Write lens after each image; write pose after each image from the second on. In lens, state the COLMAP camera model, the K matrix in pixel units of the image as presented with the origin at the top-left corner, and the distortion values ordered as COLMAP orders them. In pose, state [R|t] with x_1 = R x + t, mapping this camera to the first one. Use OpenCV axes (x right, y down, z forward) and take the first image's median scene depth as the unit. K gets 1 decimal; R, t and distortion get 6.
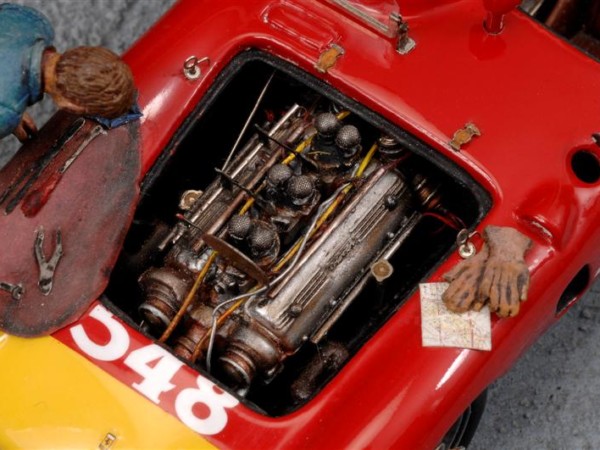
lens RADIAL K [[2712.0, 0, 300.0], [0, 2712.0, 225.0], [0, 0, 1]] dist [0.118449, 1.592085]
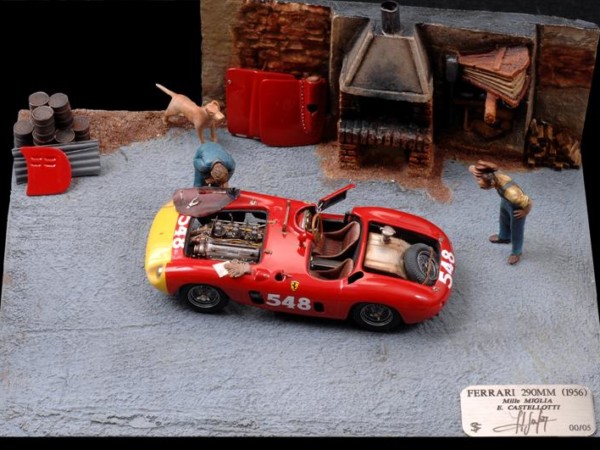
lens RADIAL K [[2712.0, 0, 300.0], [0, 2712.0, 225.0], [0, 0, 1]] dist [0.118449, 1.592085]
pose [[0.475496, 0.618303, -0.625783, 2.678517], [-0.755999, 0.650954, 0.068735, -0.384734], [0.449855, 0.440408, 0.776963, -2.217950]]
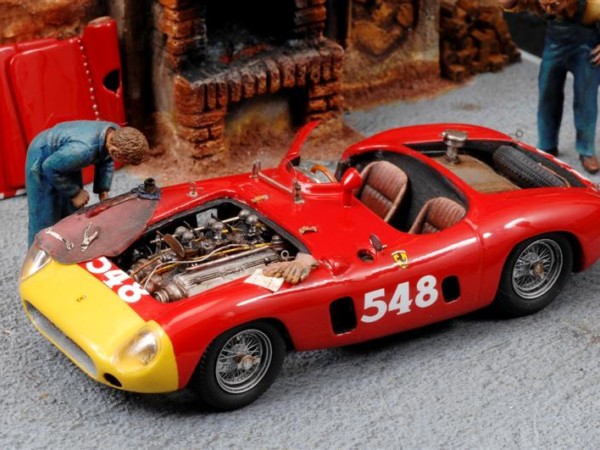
lens RADIAL K [[2712.0, 0, 300.0], [0, 2712.0, 225.0], [0, 0, 1]] dist [0.118449, 1.592085]
pose [[0.937639, 0.132652, -0.321304, 0.703352], [-0.288899, 0.811415, -0.508078, 0.988691], [0.193313, 0.569218, 0.799137, -0.584820]]
